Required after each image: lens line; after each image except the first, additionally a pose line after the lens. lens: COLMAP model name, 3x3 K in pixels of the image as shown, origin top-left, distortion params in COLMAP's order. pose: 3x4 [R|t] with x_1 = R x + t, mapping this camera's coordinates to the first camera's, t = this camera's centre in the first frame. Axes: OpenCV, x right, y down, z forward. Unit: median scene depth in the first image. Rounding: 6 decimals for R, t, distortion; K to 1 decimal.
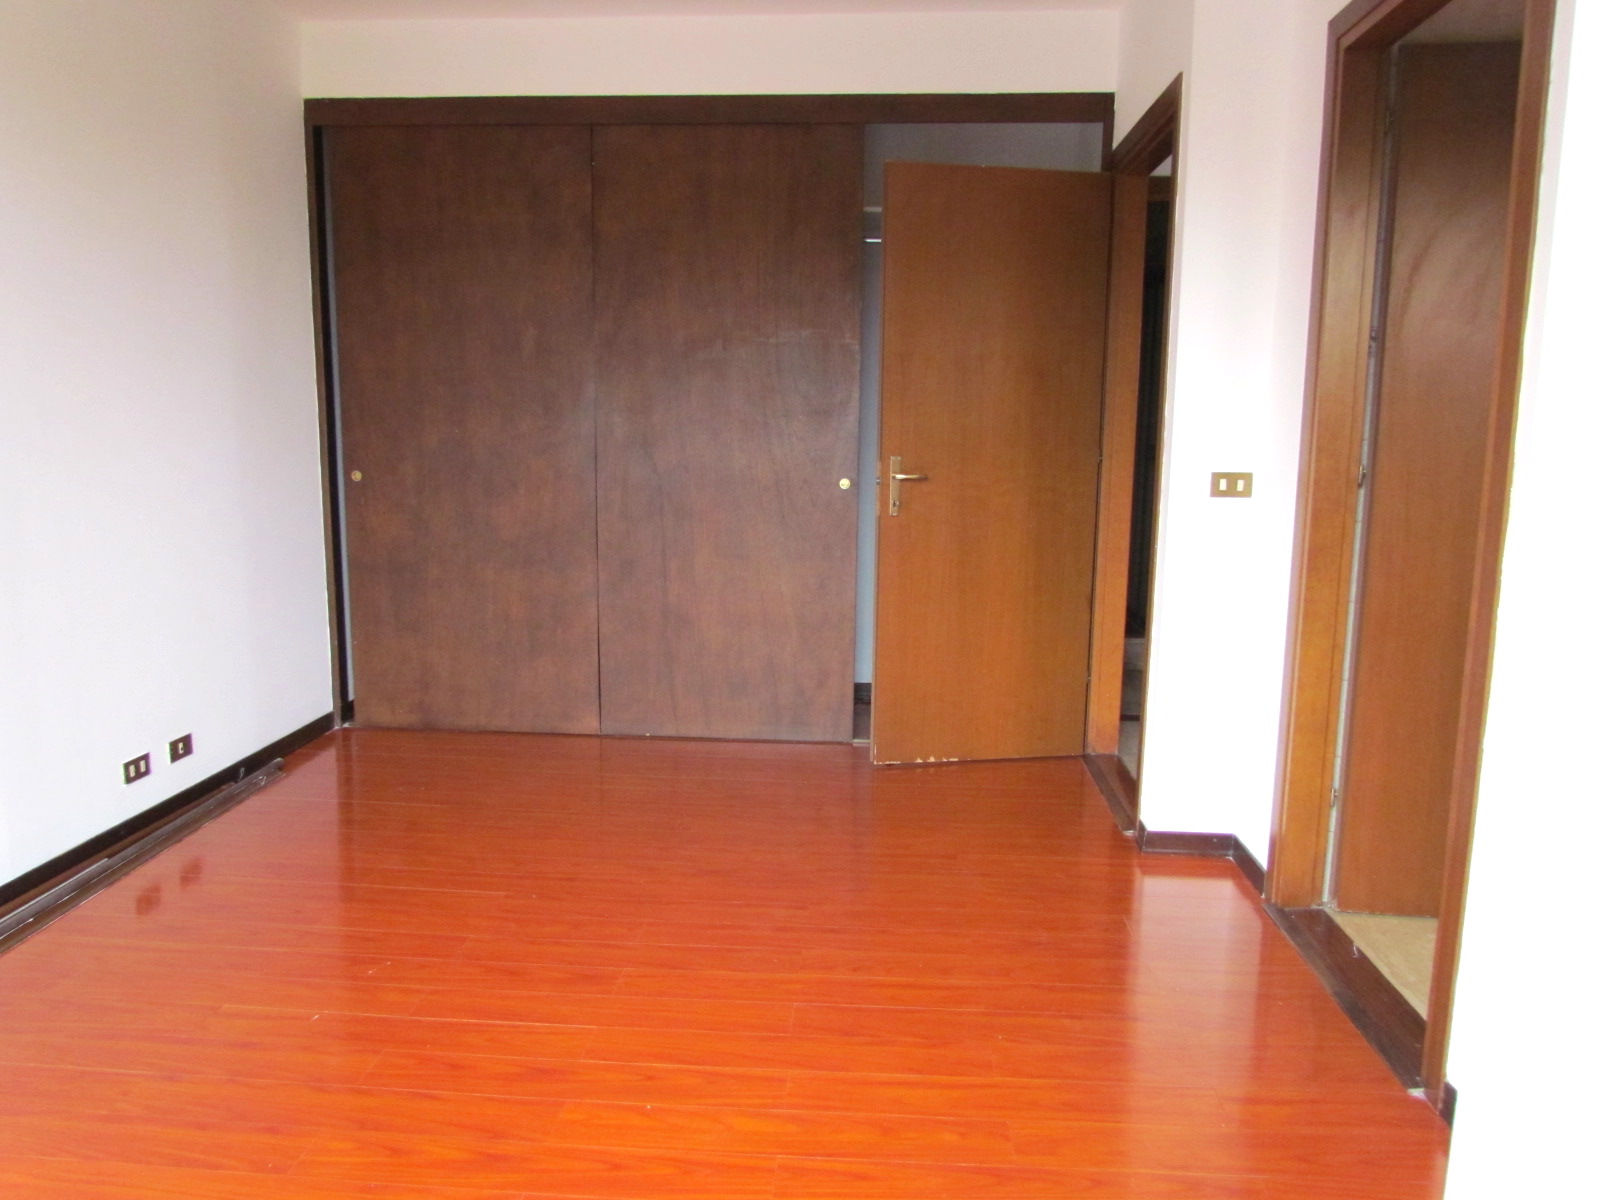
lens RADIAL K [[1140.3, 0, 799.2], [0, 1140.3, 598.6], [0, 0, 1]] dist [-0.022554, 0.002708]
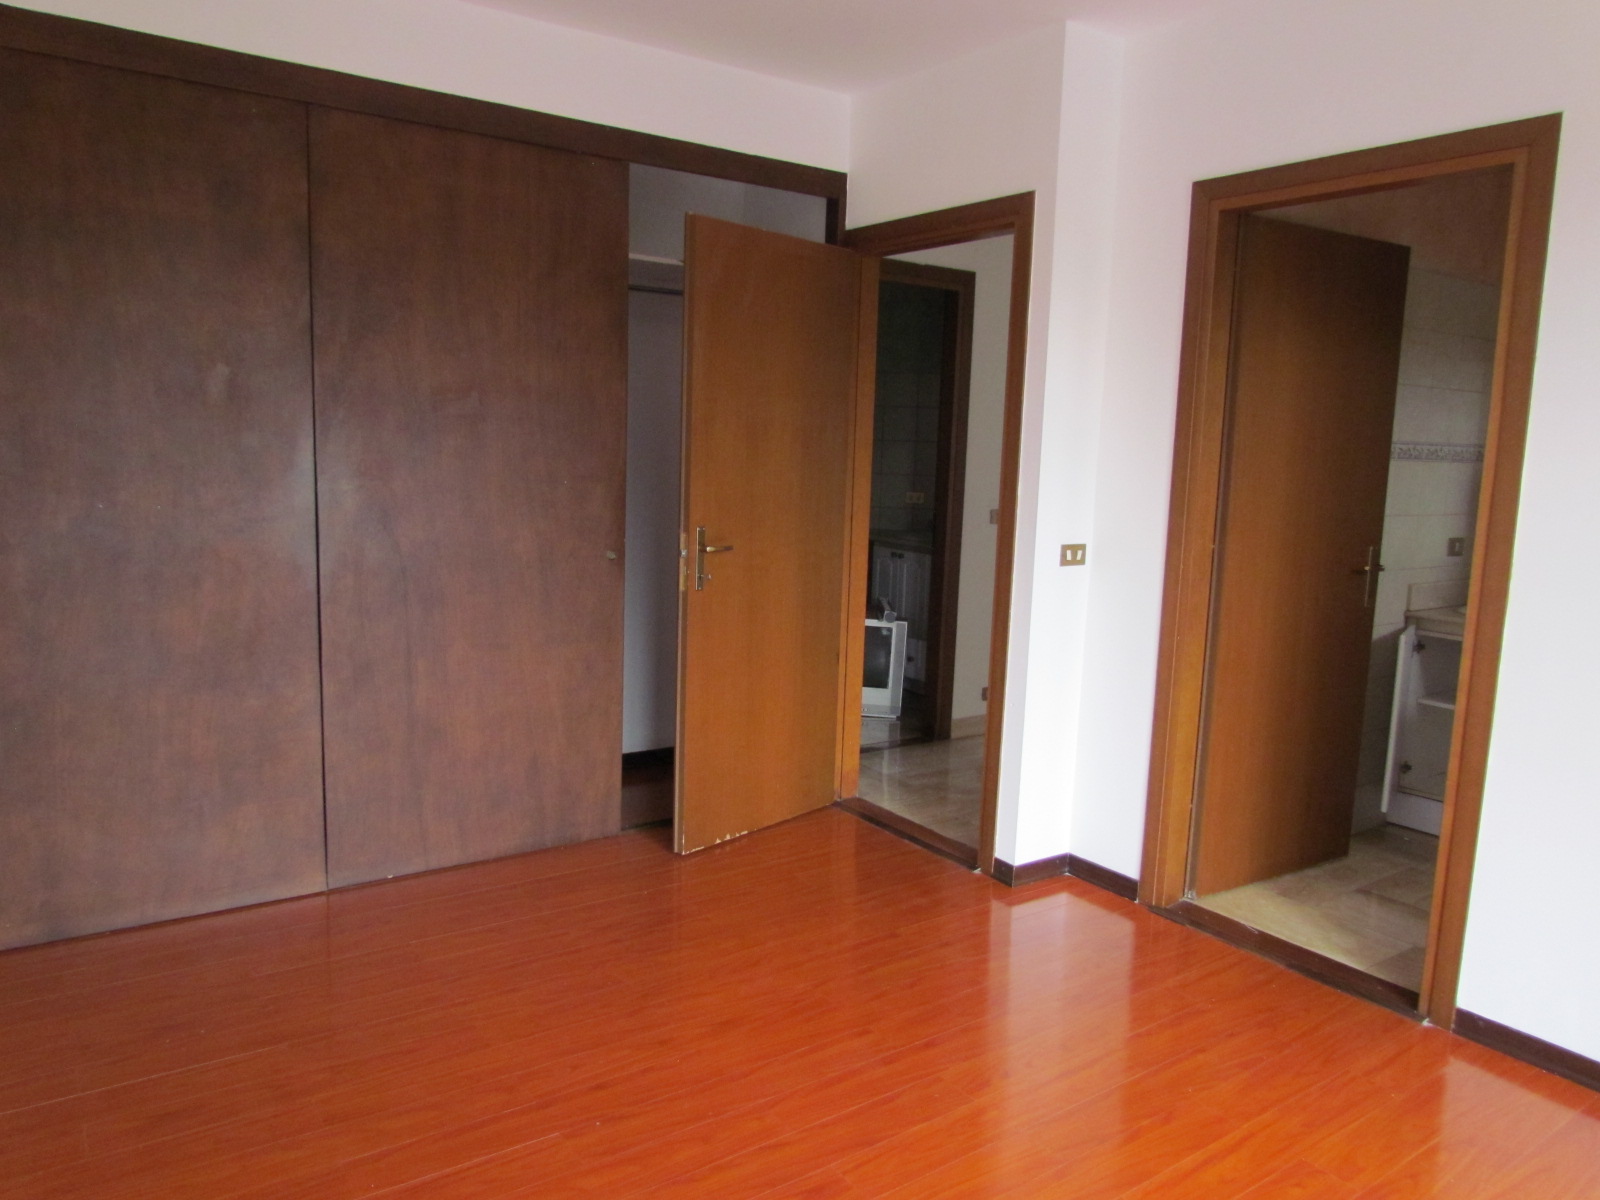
lens RADIAL K [[1140.3, 0, 800.2], [0, 1140.3, 600.7], [0, 0, 1]] dist [-0.022554, 0.002708]
pose [[0.772811, -0.076352, 0.630027, -0.428287], [0.074834, 0.996774, 0.029003, -0.081458], [-0.630209, 0.024734, 0.776031, 0.209224]]
